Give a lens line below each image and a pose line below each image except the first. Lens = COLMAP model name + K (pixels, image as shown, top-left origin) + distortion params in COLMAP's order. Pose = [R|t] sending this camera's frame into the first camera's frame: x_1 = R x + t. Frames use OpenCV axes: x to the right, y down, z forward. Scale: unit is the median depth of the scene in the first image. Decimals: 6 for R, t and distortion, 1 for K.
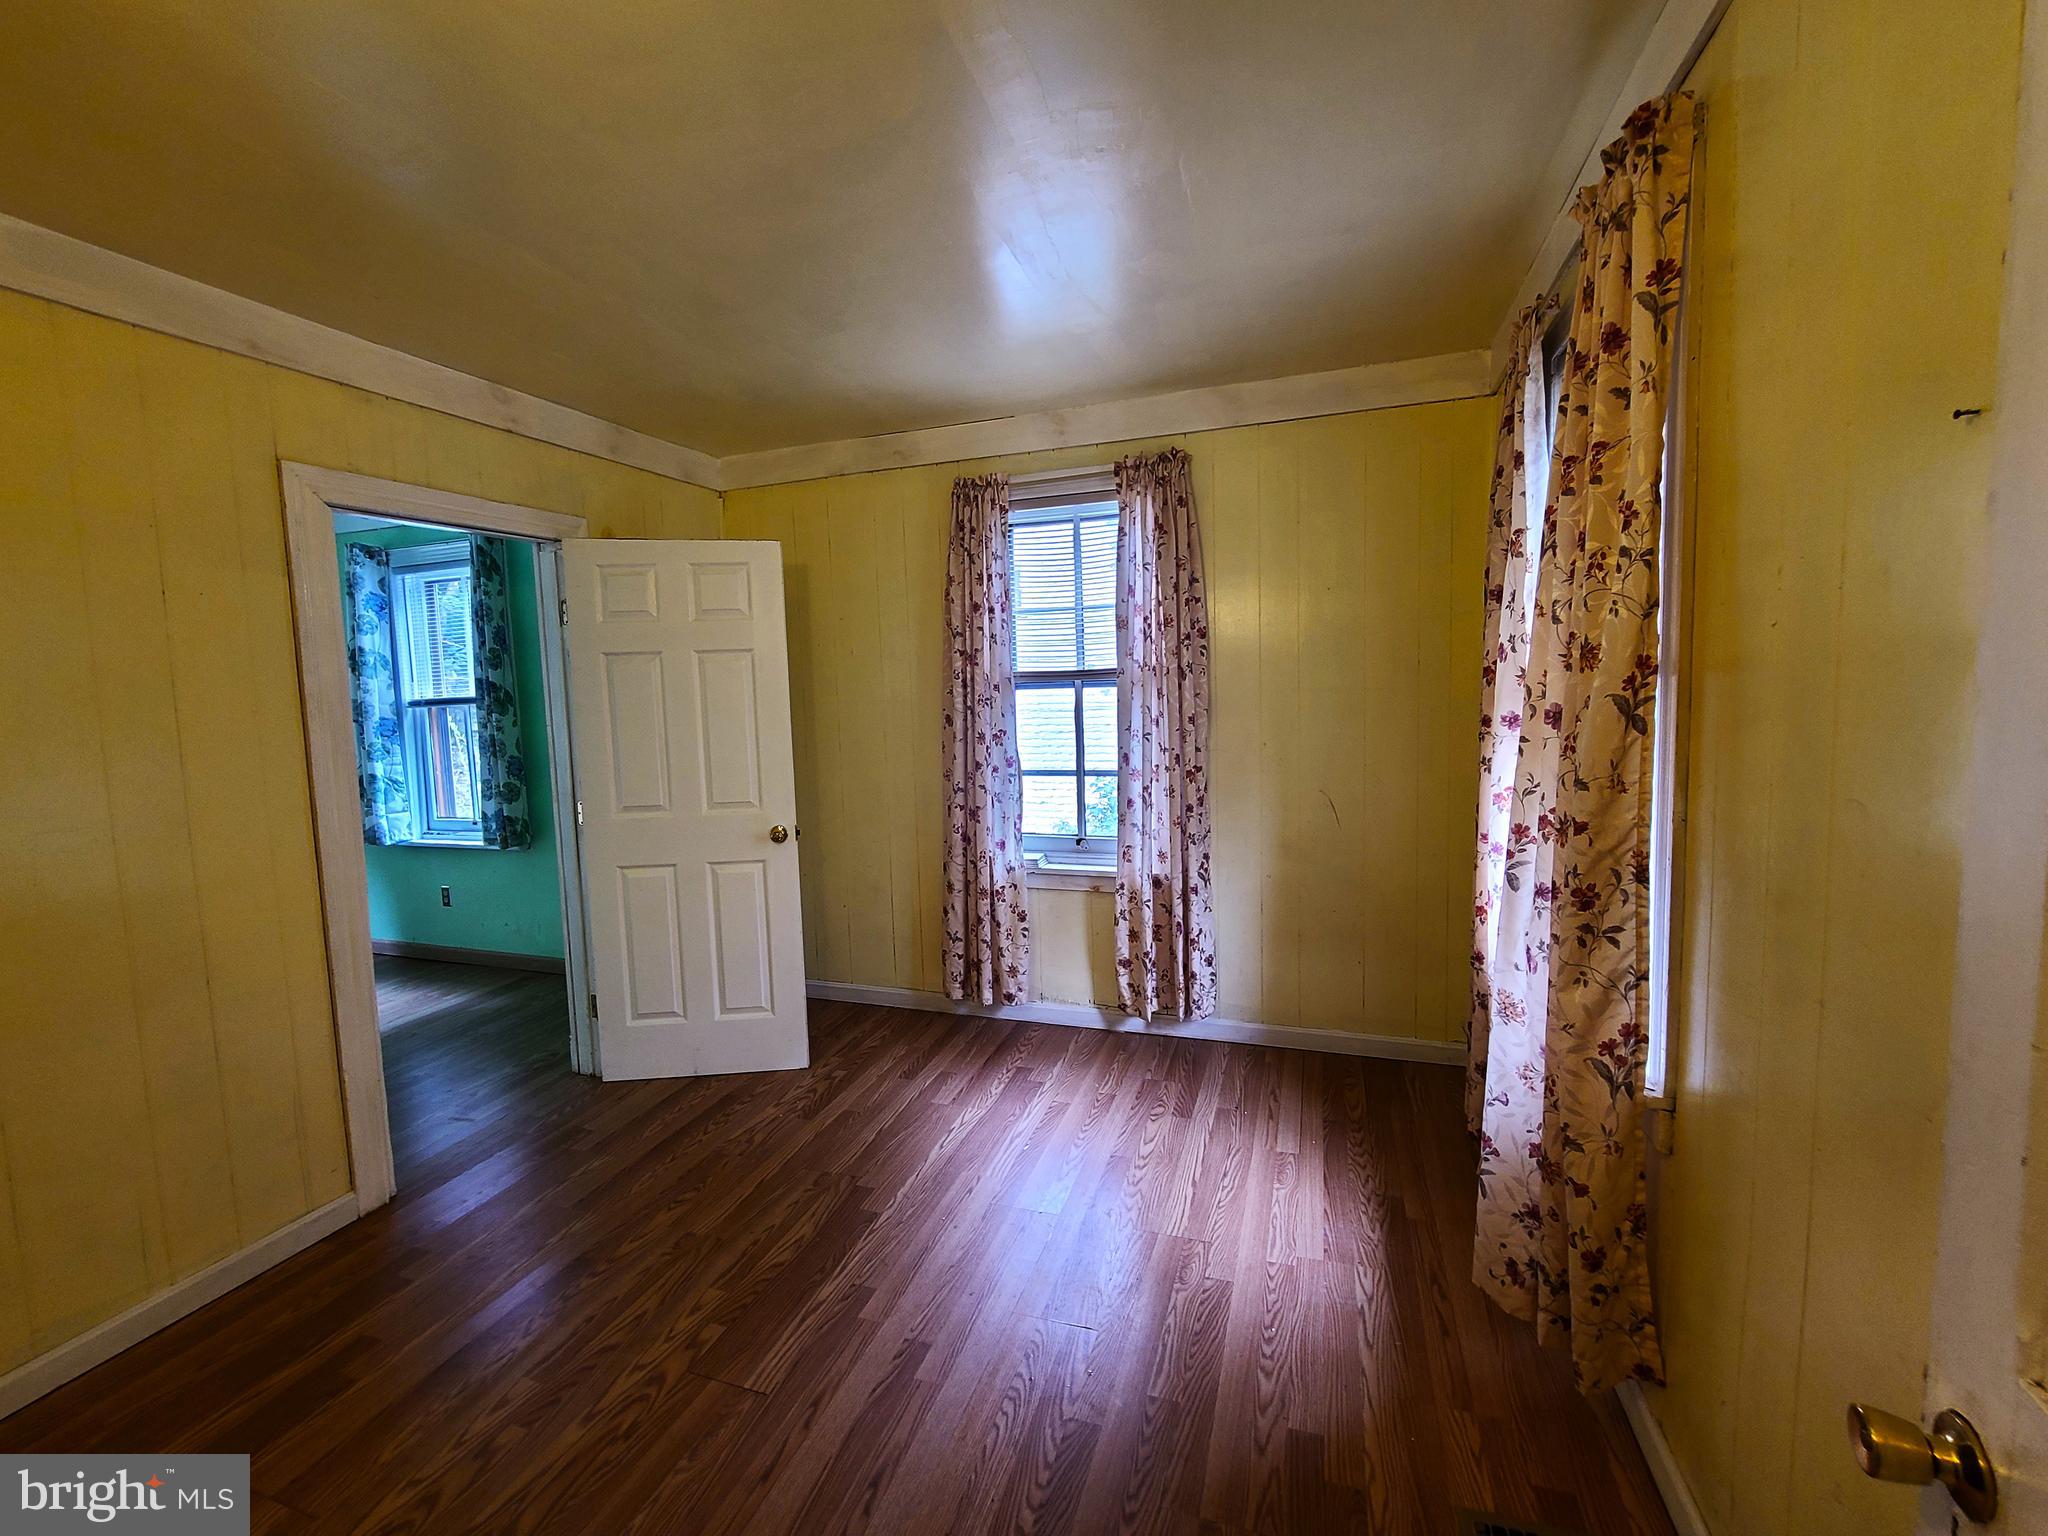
lens RADIAL K [[847.2, 0, 1024.2], [0, 847.2, 772.0], [0, 0, 1]] dist [-0.002133, -0.000498]
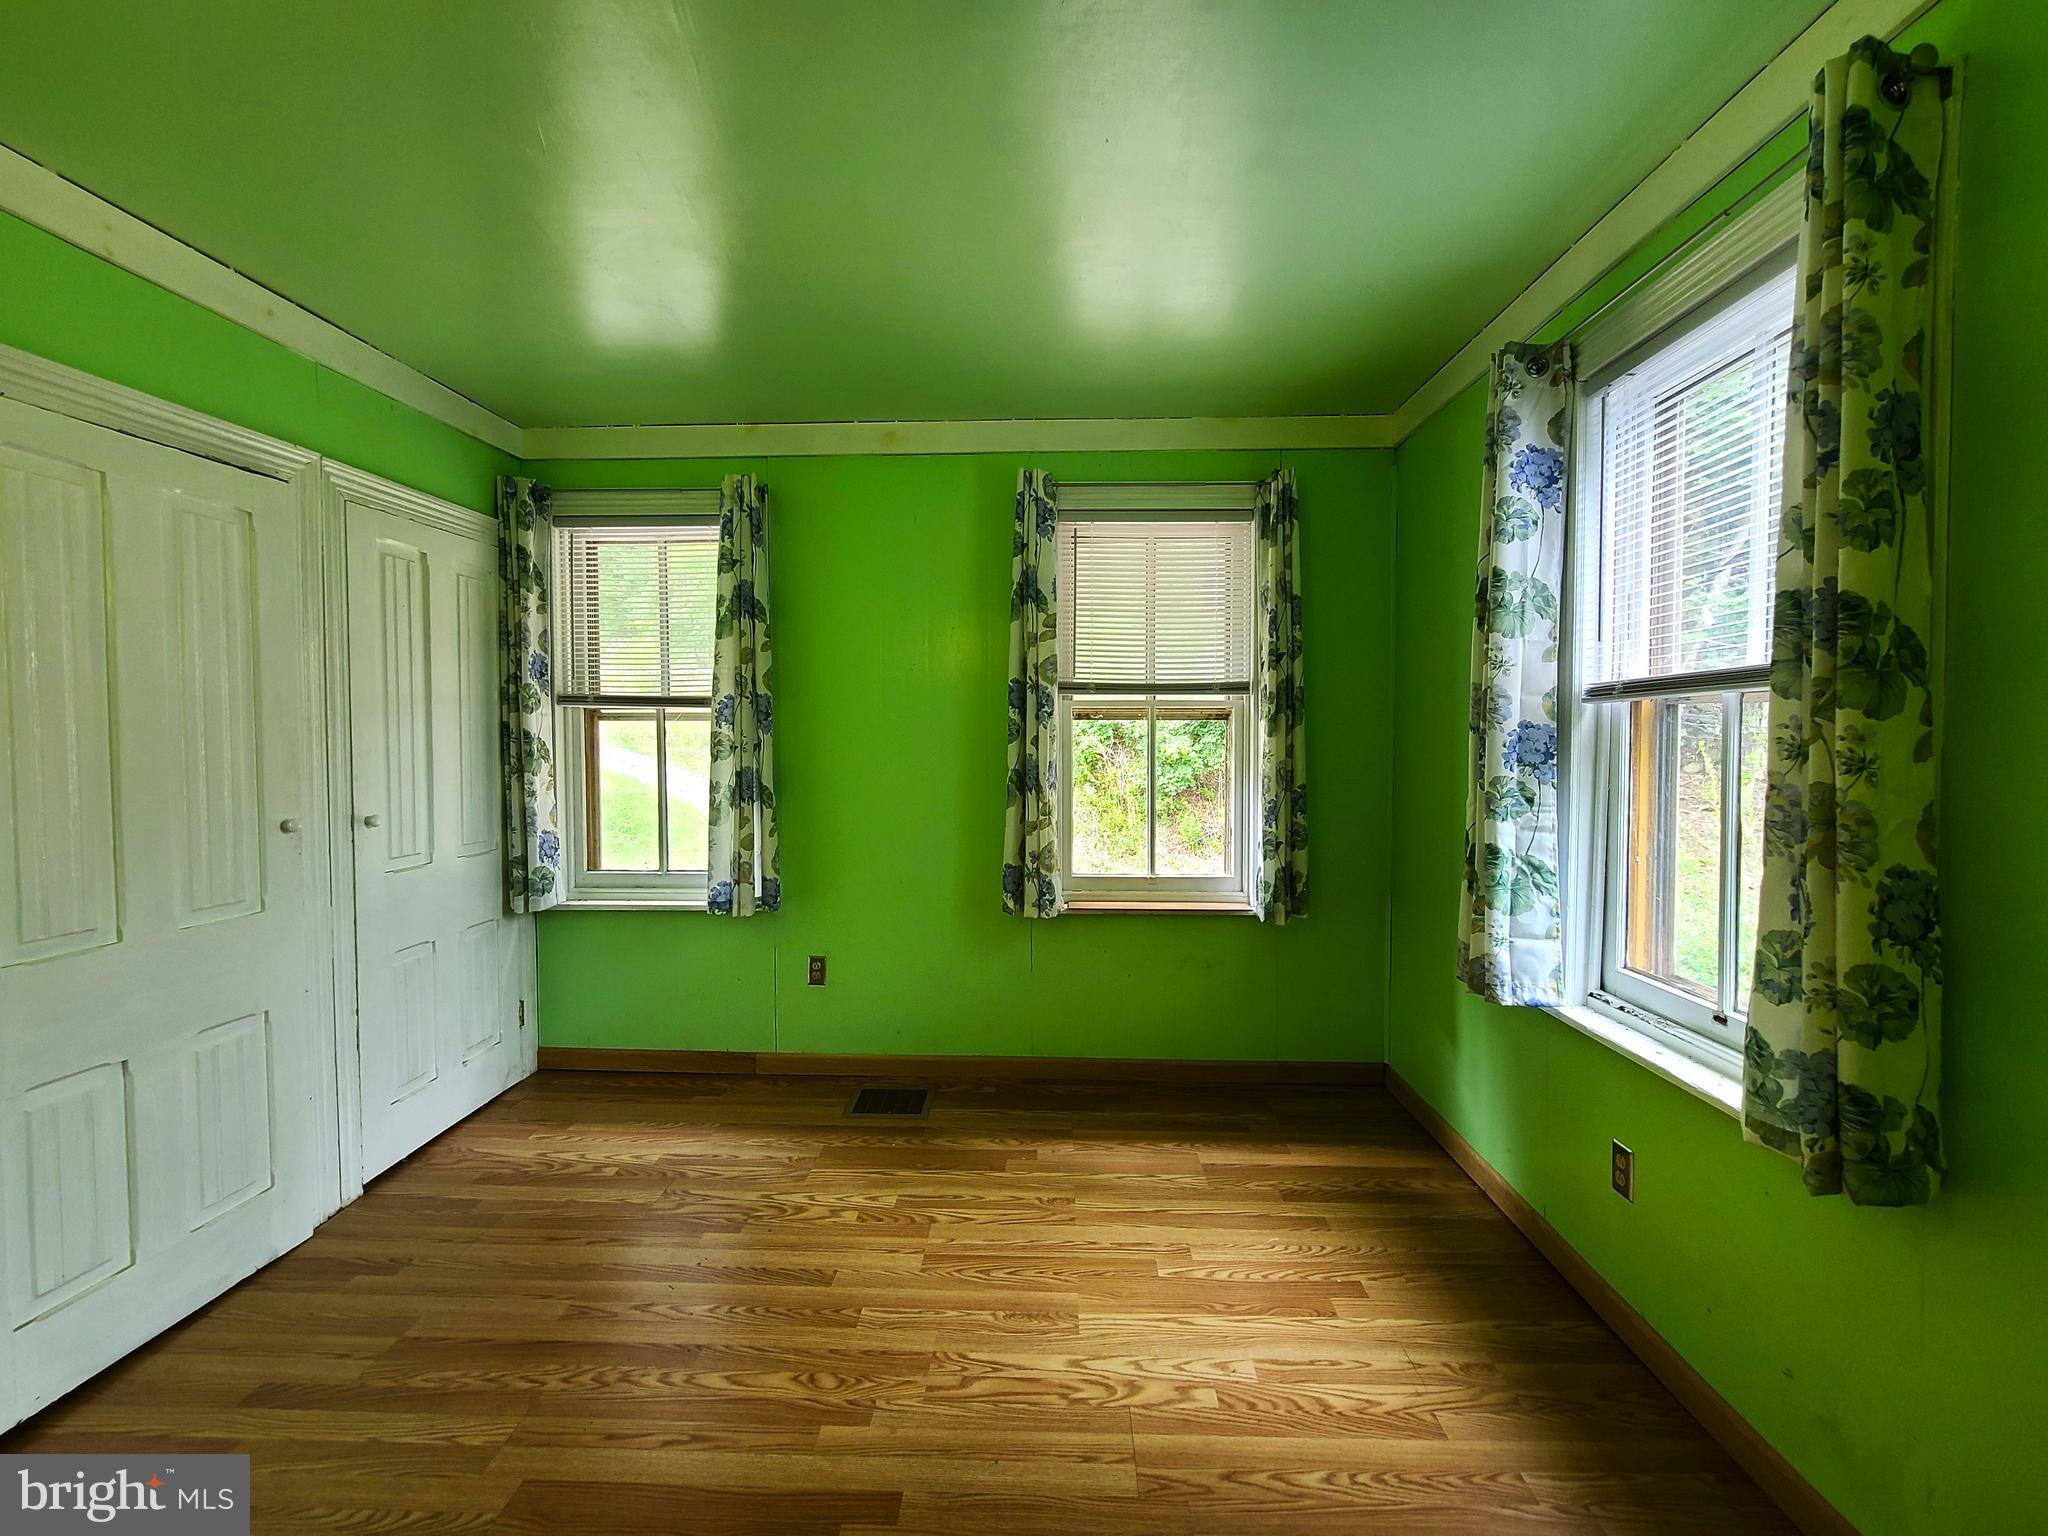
lens RADIAL K [[847.2, 0, 1021.3], [0, 847.2, 763.6], [0, 0, 1]] dist [-0.002133, -0.000498]
pose [[0.293271, 0.058584, -0.954233, -0.410314], [-0.086698, 0.995638, 0.034481, -0.035399], [0.952090, 0.072618, 0.297070, 0.618034]]
